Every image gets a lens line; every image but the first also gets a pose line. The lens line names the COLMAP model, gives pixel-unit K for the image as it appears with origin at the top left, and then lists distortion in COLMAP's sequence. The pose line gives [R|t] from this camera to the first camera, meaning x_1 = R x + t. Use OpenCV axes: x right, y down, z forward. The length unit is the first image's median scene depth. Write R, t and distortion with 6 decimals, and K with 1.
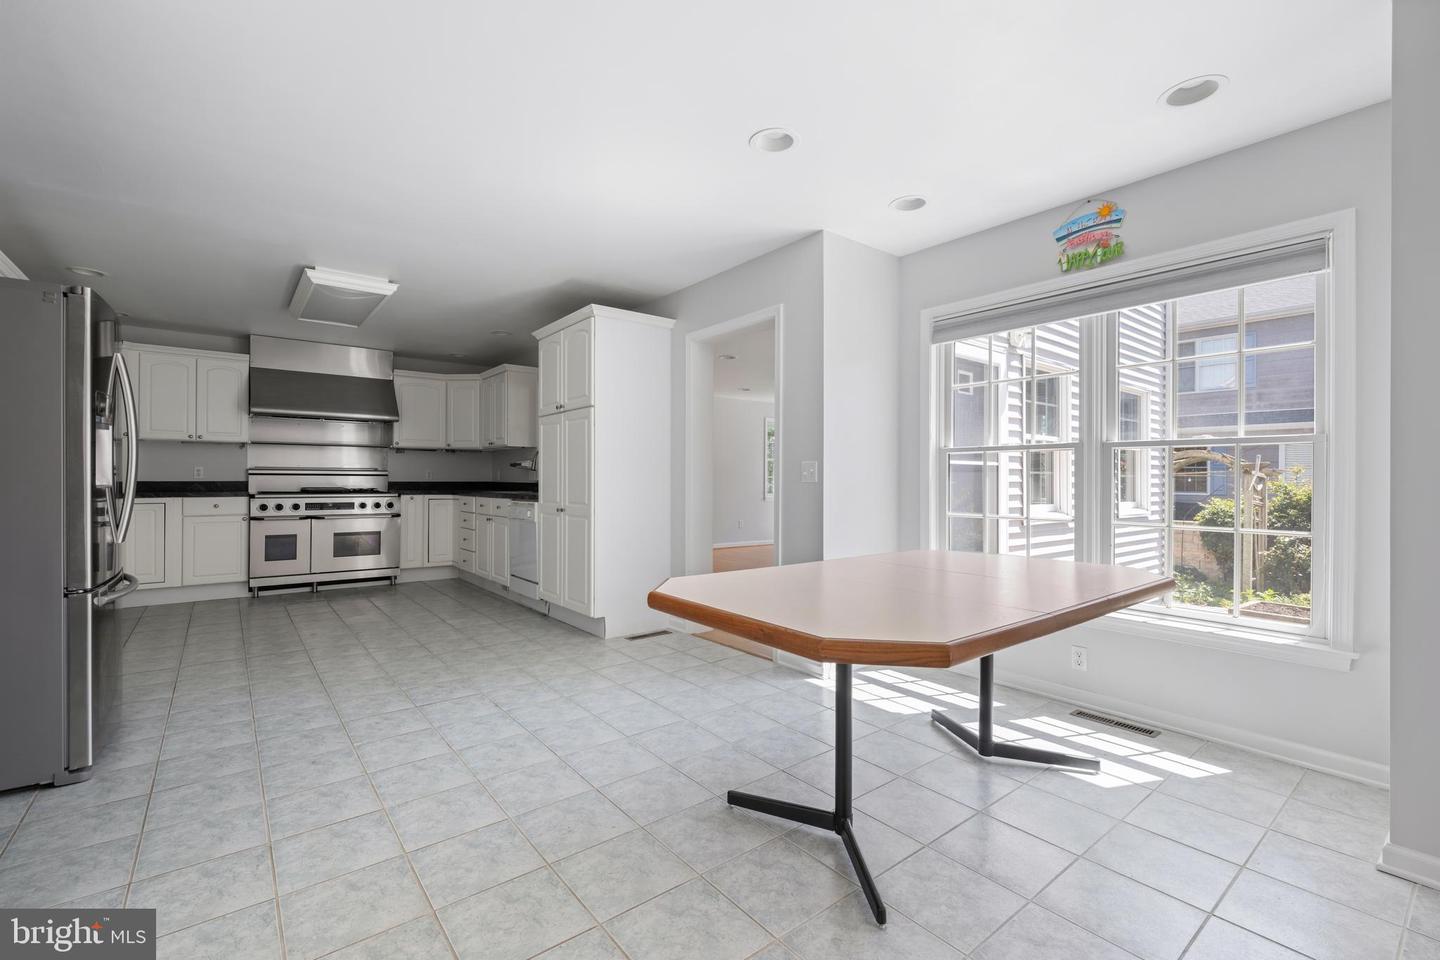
lens RADIAL K [[627.8, 0, 720.0], [0, 627.8, 480.0], [0, 0, 1]] dist [-0.002386, 0.000191]
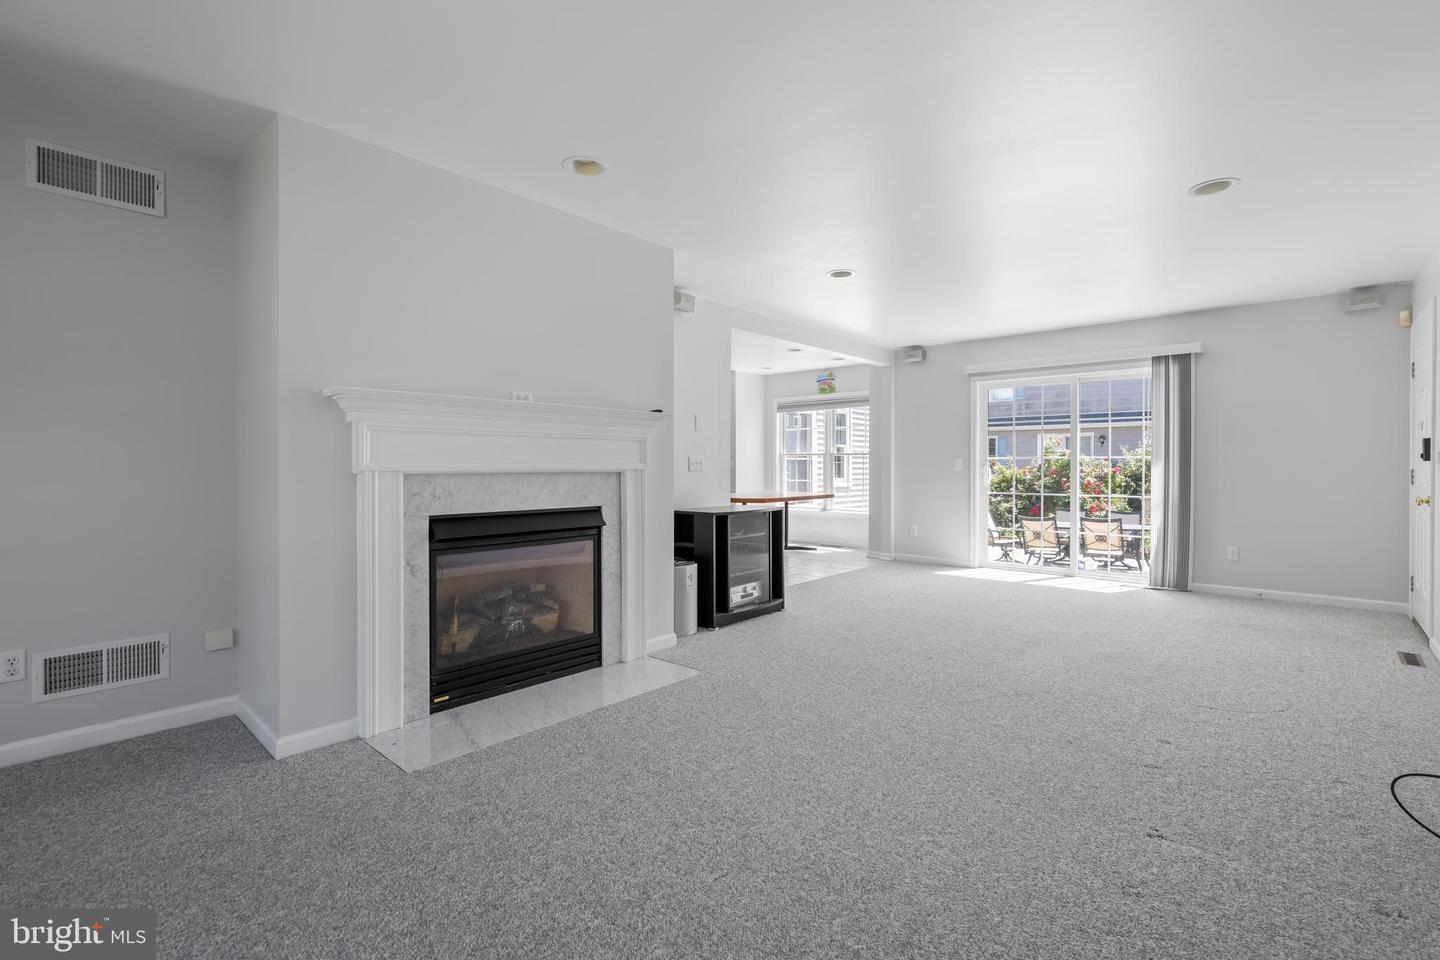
lens RADIAL K [[637.6, 0, 720.0], [0, 637.6, 480.0], [0, 0, 1]] dist [-0.003113, -0.000108]
pose [[0.987833, -0.007646, 0.155332, -0.185810], [0.003839, 0.999685, 0.024796, -0.007131], [-0.155472, -0.023898, 0.987551, -0.963404]]
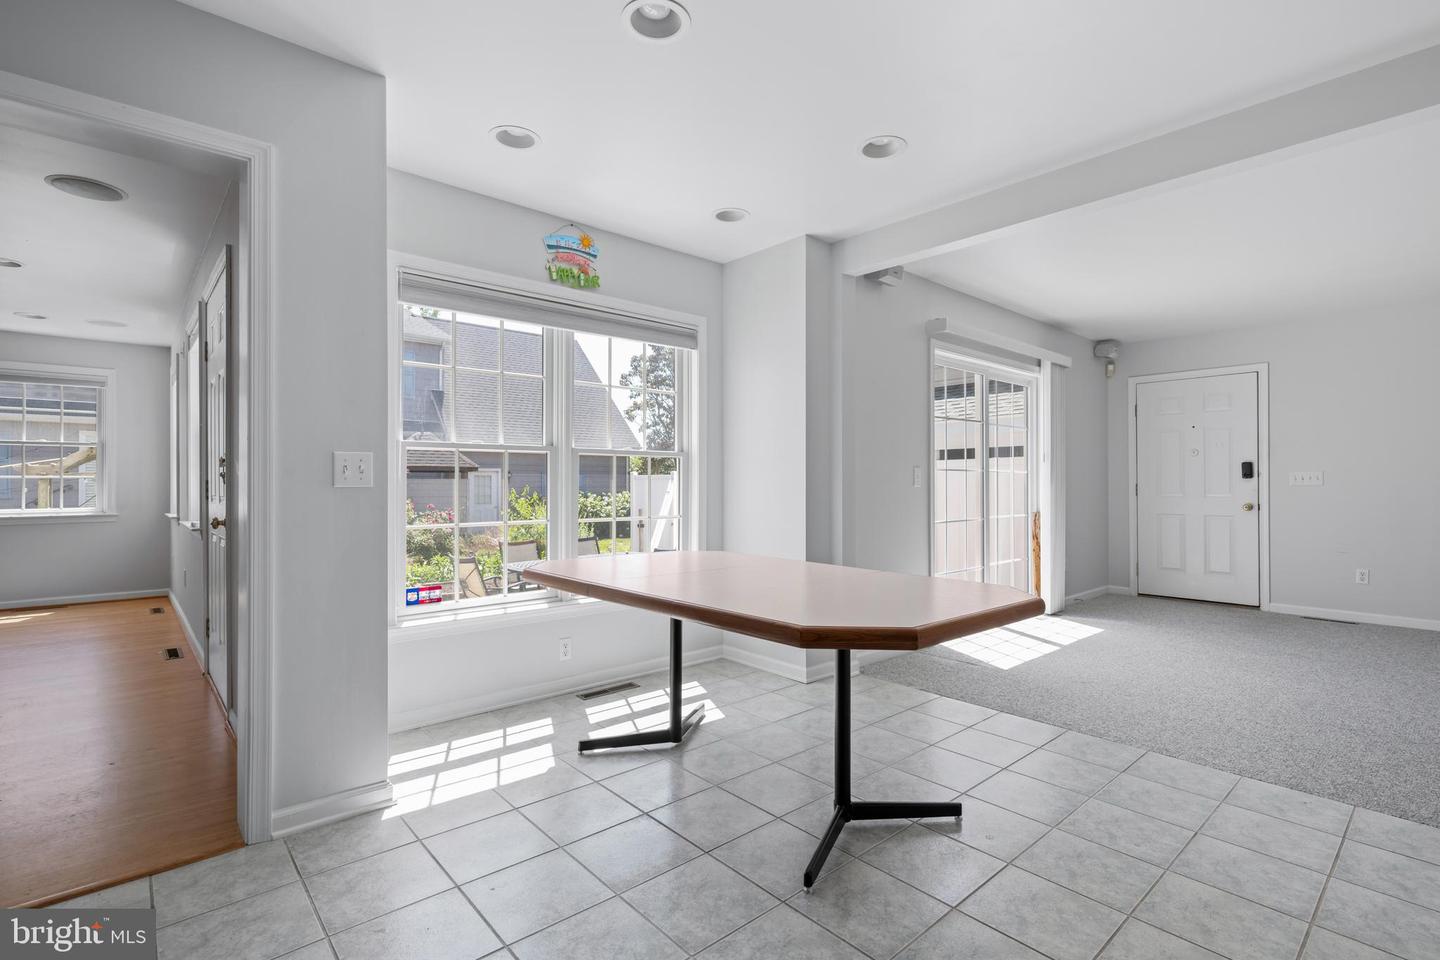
lens RADIAL K [[673.0, 0, 720.0], [0, 673.0, 480.0], [0, 0, 1]] dist [0.001191, 0.000166]
pose [[-0.058394, -0.001437, 0.998293, -0.309534], [0.000121, 0.999999, 0.001446, -0.002572], [-0.998294, 0.000206, -0.058394, 0.426635]]
